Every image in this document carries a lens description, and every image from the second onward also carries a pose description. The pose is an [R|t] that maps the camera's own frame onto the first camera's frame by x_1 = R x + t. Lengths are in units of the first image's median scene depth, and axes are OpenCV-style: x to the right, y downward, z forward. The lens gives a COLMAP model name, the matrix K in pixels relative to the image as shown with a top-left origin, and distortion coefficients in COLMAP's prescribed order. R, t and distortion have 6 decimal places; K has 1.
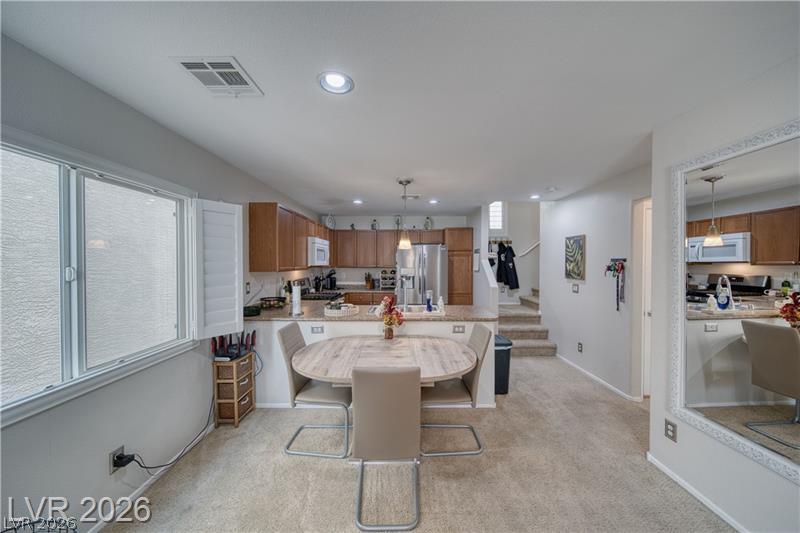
lens RADIAL K [[280.0, 0, 399.9], [0, 280.0, 265.1], [0, 0, 1]] dist [0.000383, -0.002622]
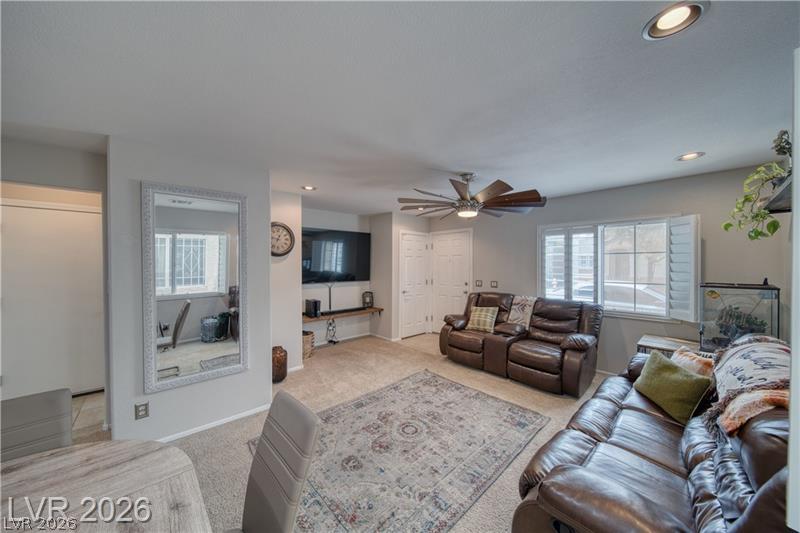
lens RADIAL K [[280.0, 0, 399.9], [0, 280.0, 265.1], [0, 0, 1]] dist [0.000383, -0.002622]
pose [[-0.677293, -0.004073, 0.735702, -0.421200], [0.009983, 0.999842, 0.014726, -0.010850], [-0.735645, 0.017318, -0.677145, 0.689467]]
